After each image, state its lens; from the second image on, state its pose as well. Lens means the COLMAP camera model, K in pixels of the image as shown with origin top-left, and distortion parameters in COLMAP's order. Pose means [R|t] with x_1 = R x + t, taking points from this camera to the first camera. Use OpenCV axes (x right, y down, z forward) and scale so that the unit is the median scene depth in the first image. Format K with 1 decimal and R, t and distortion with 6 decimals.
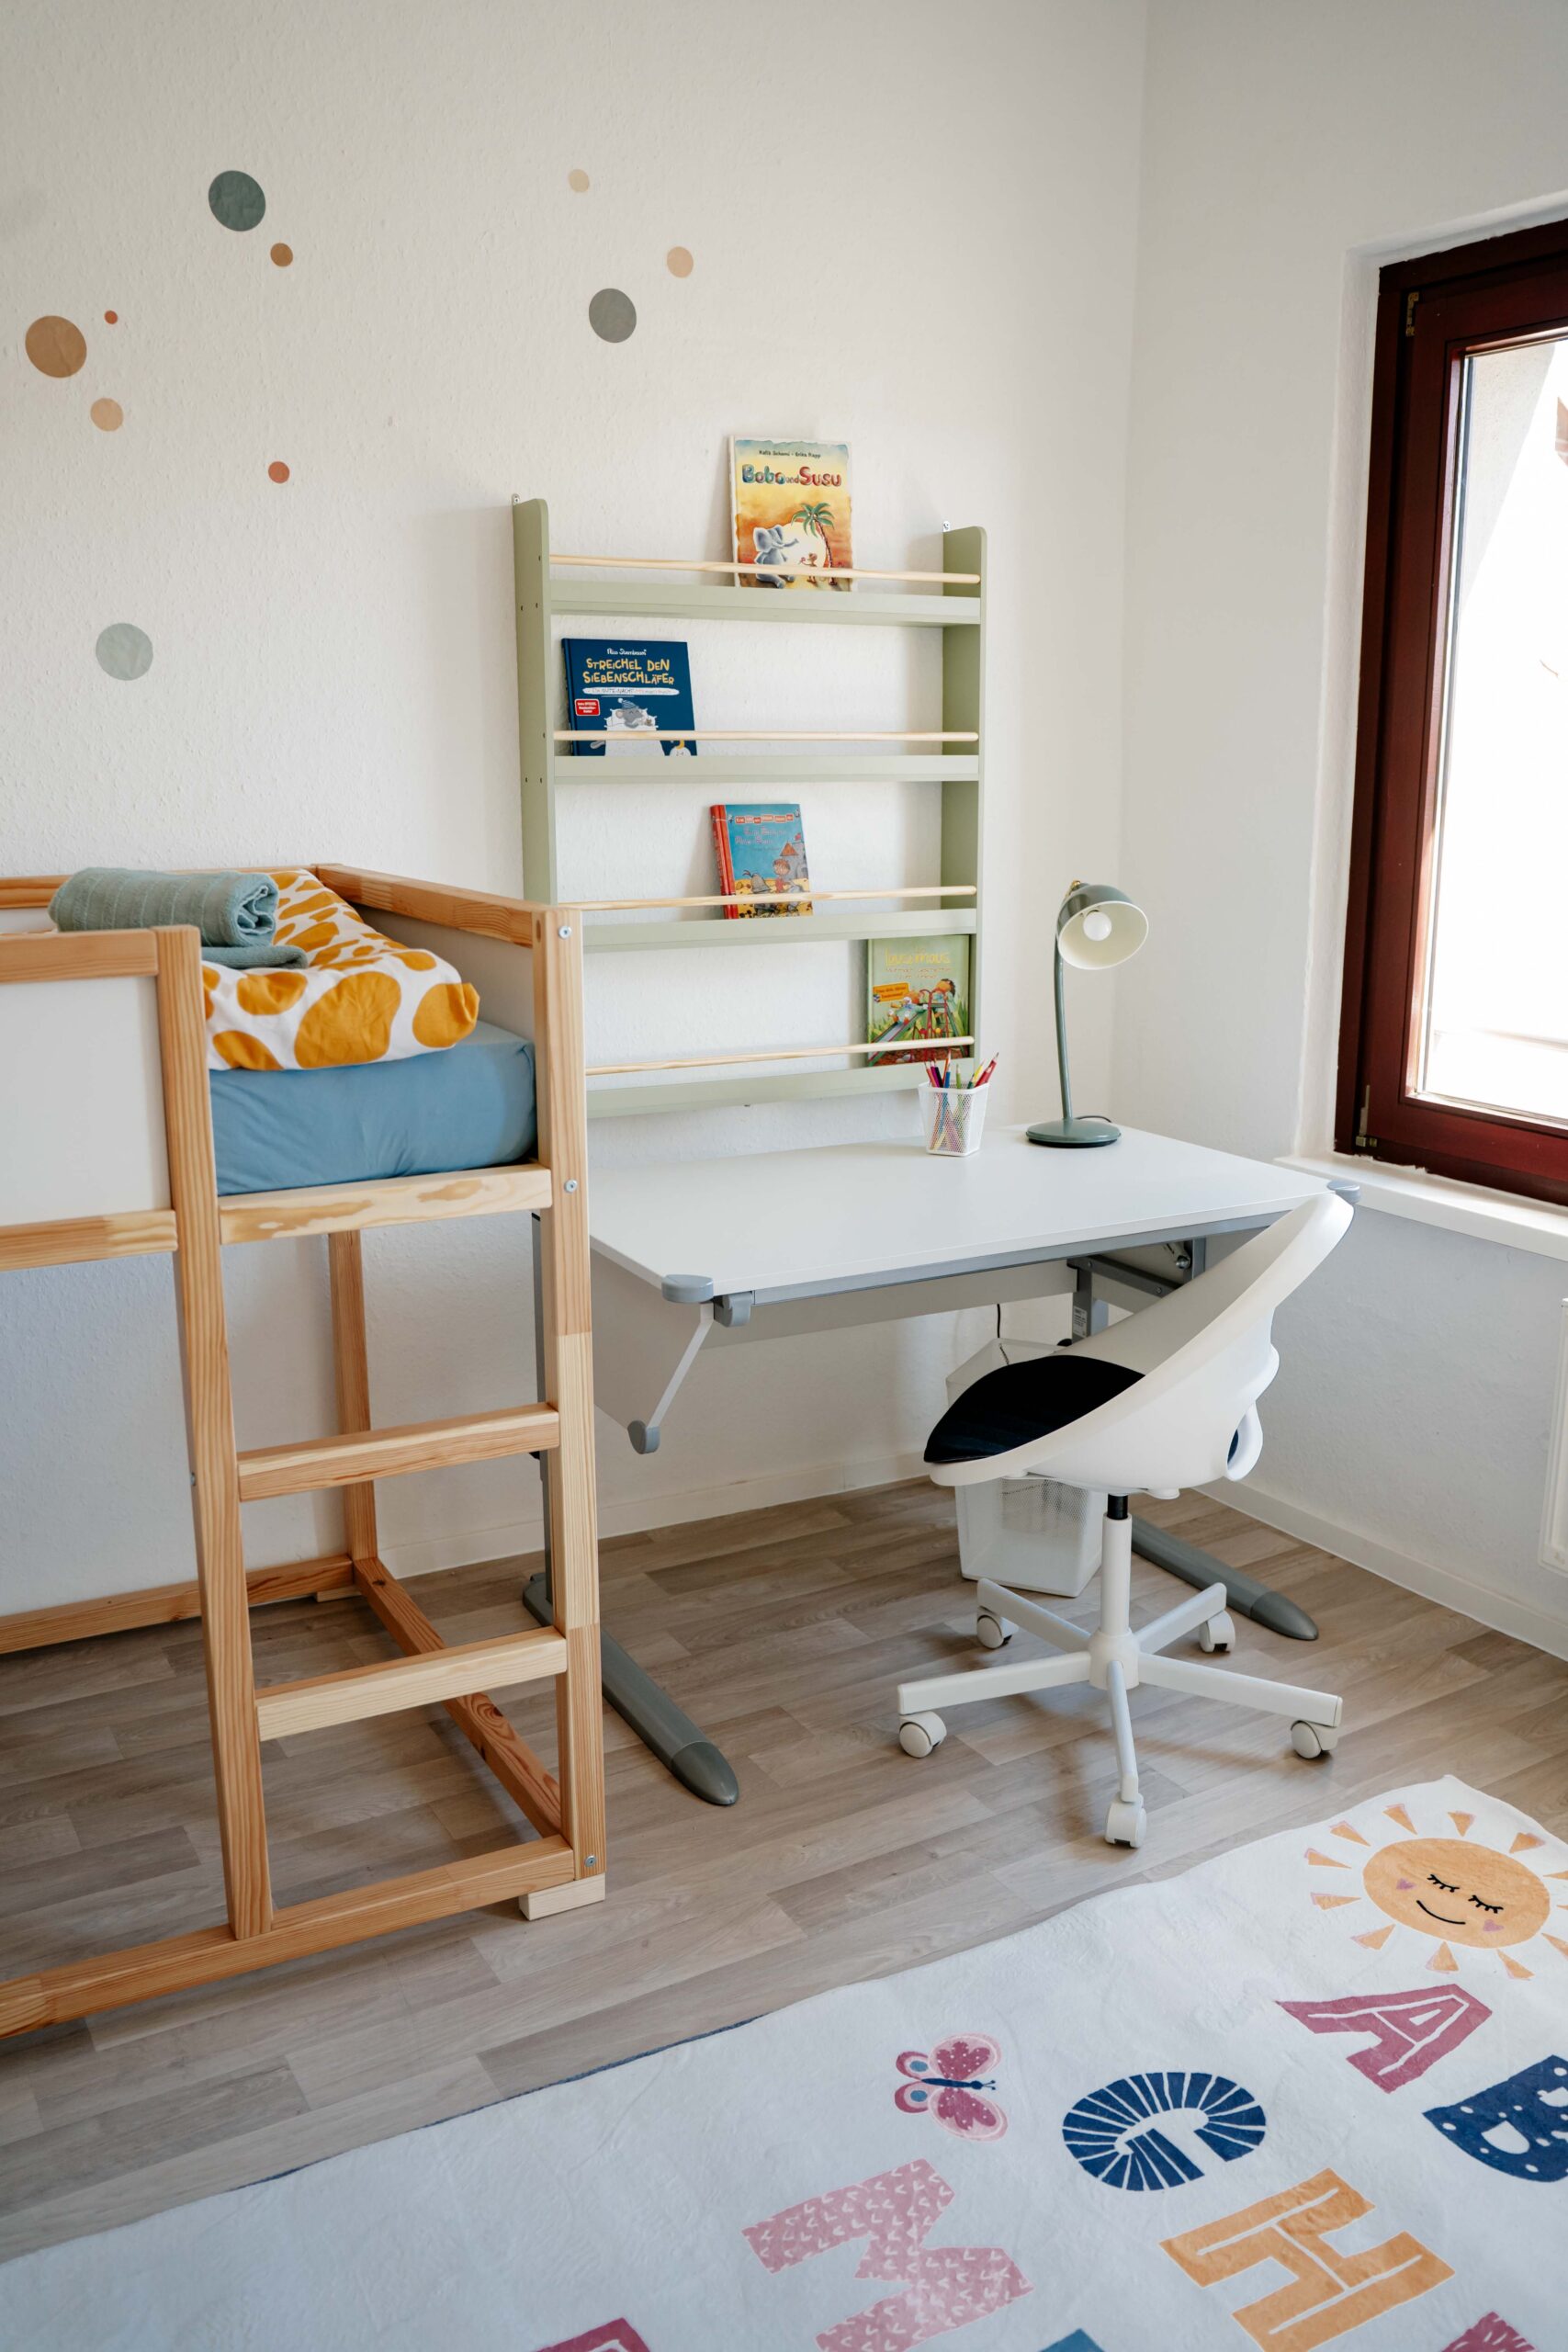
lens RADIAL K [[1951.4, 0, 778.5], [0, 1951.4, 1171.3], [0, 0, 1]] dist [-0.095052, 0.074034]
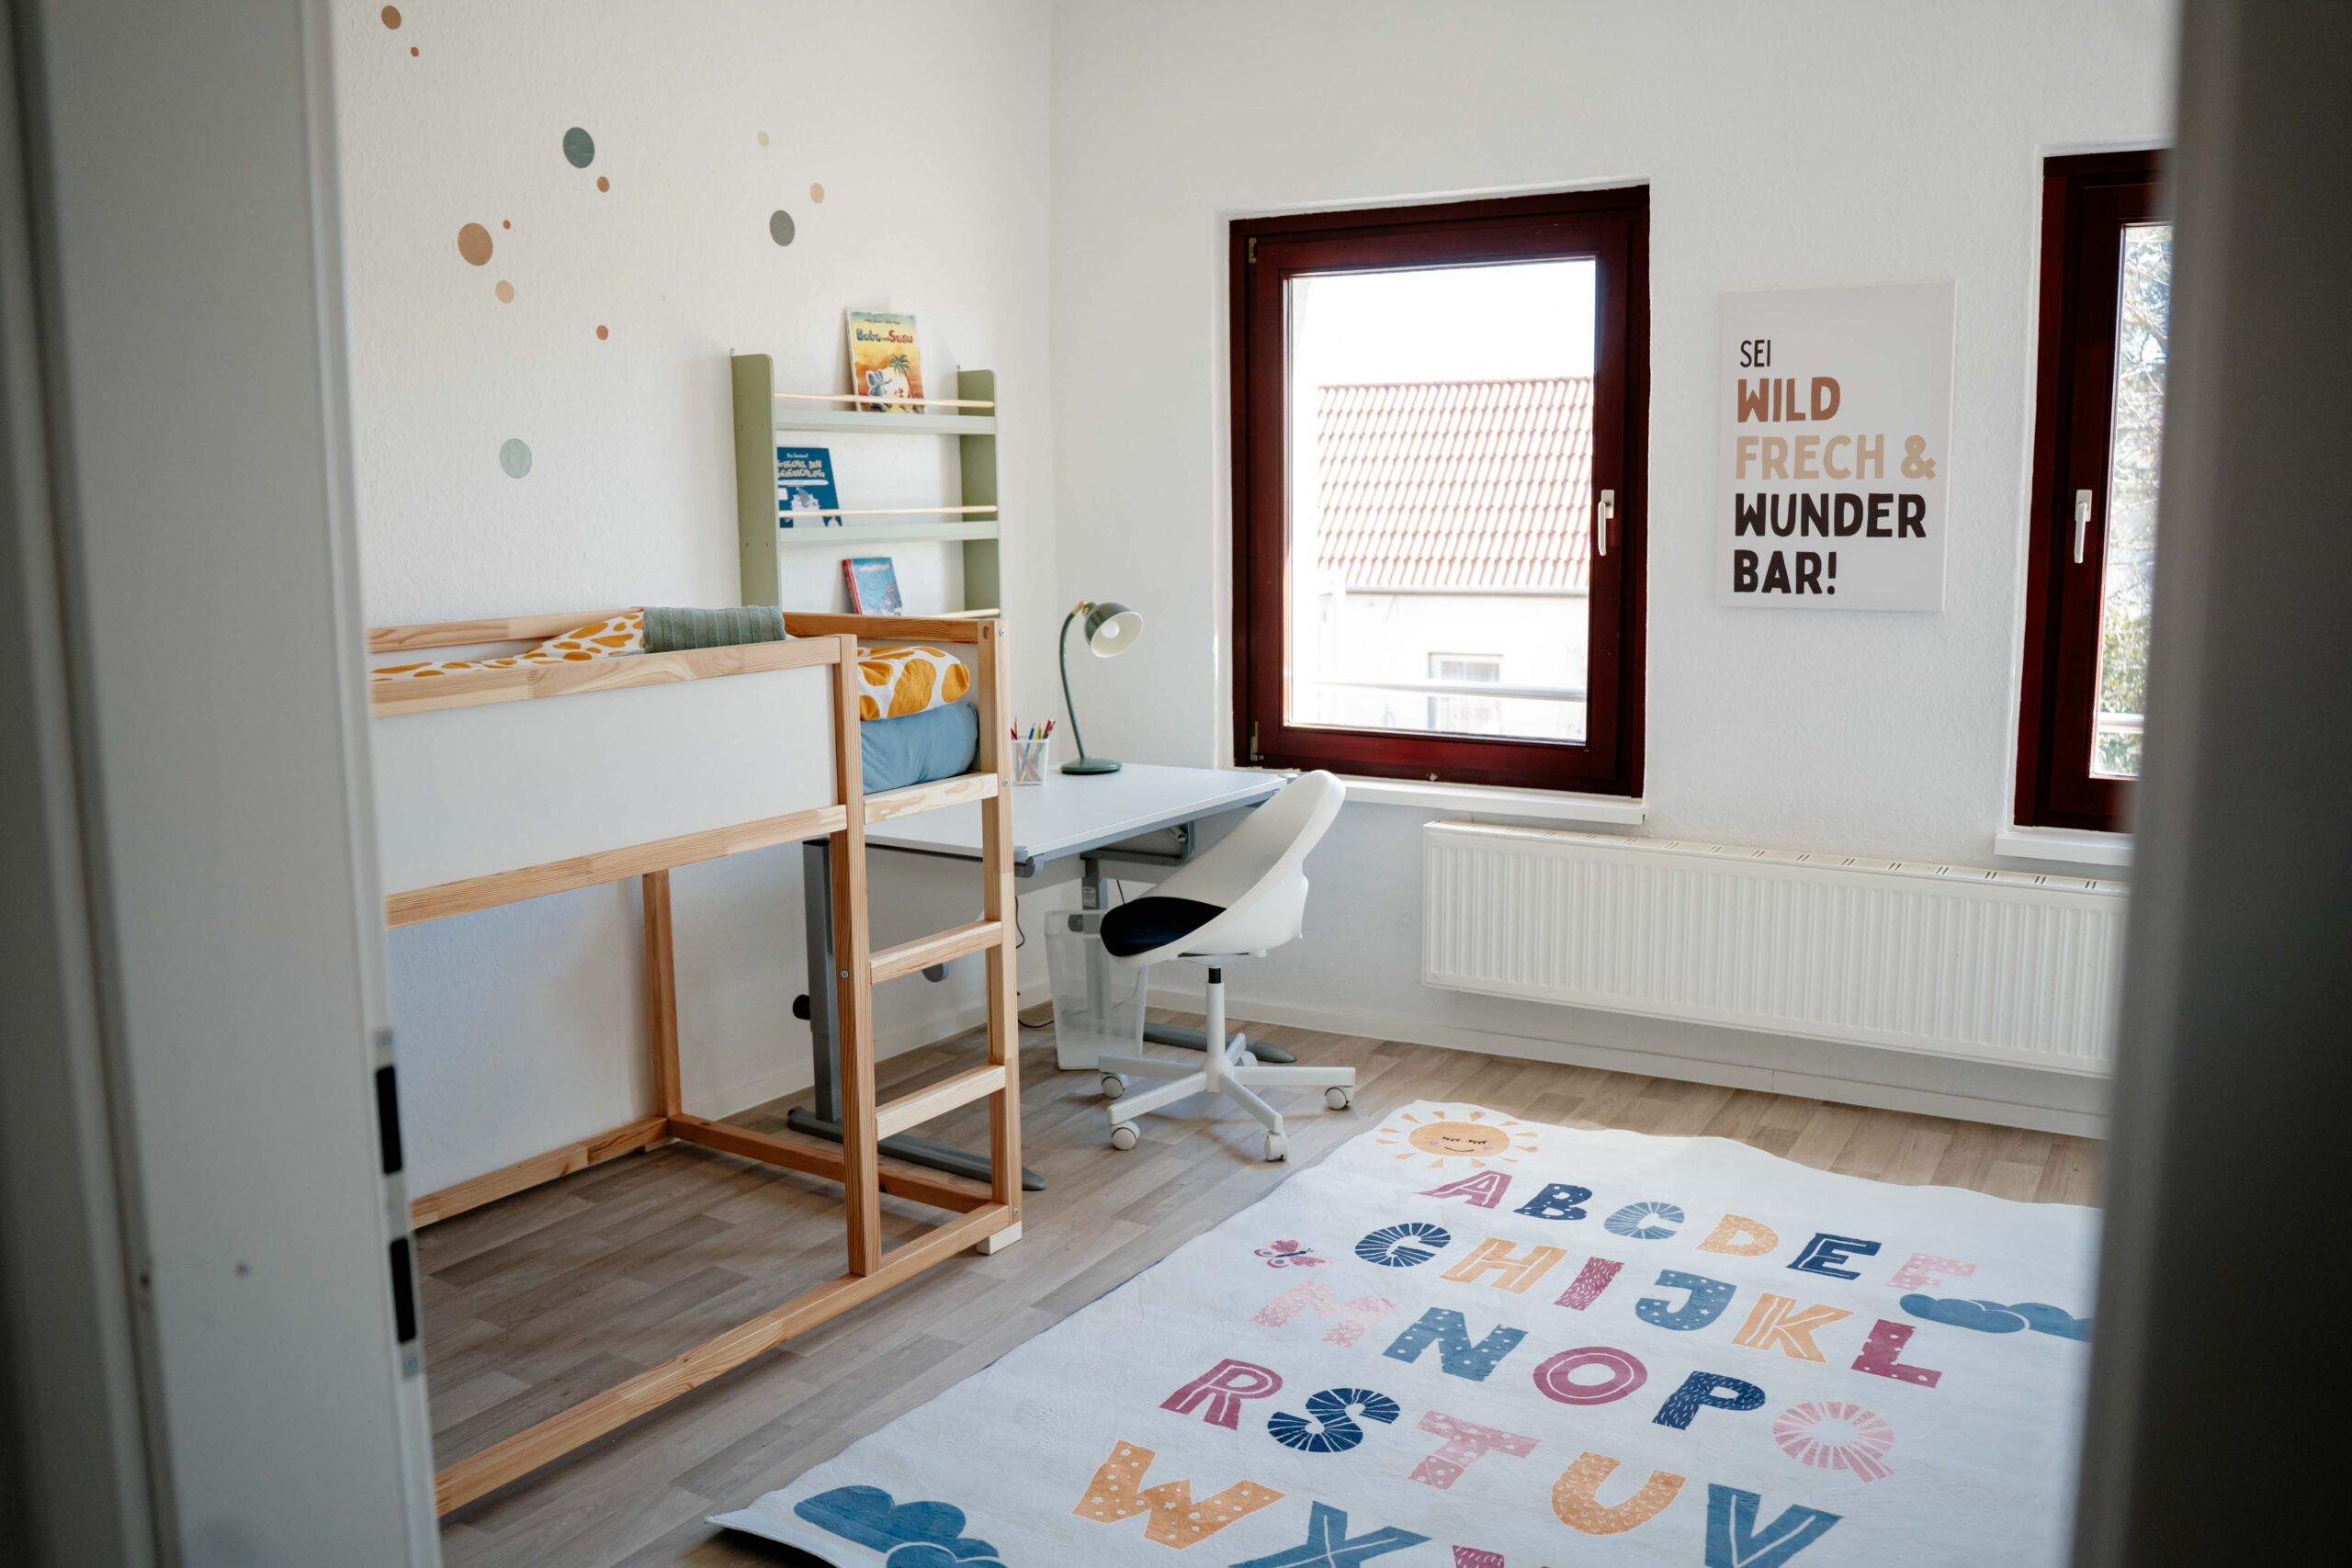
lens RADIAL K [[1951.4, 0, 1181.7], [0, 1951.4, 770.2], [0, 0, 1]] dist [-0.095052, 0.074034]
pose [[0.871668, -0.077887, 0.483868, -0.627738], [0.113777, 0.992477, -0.045207, 0.071914], [-0.476707, 0.094459, 0.873972, -0.434079]]
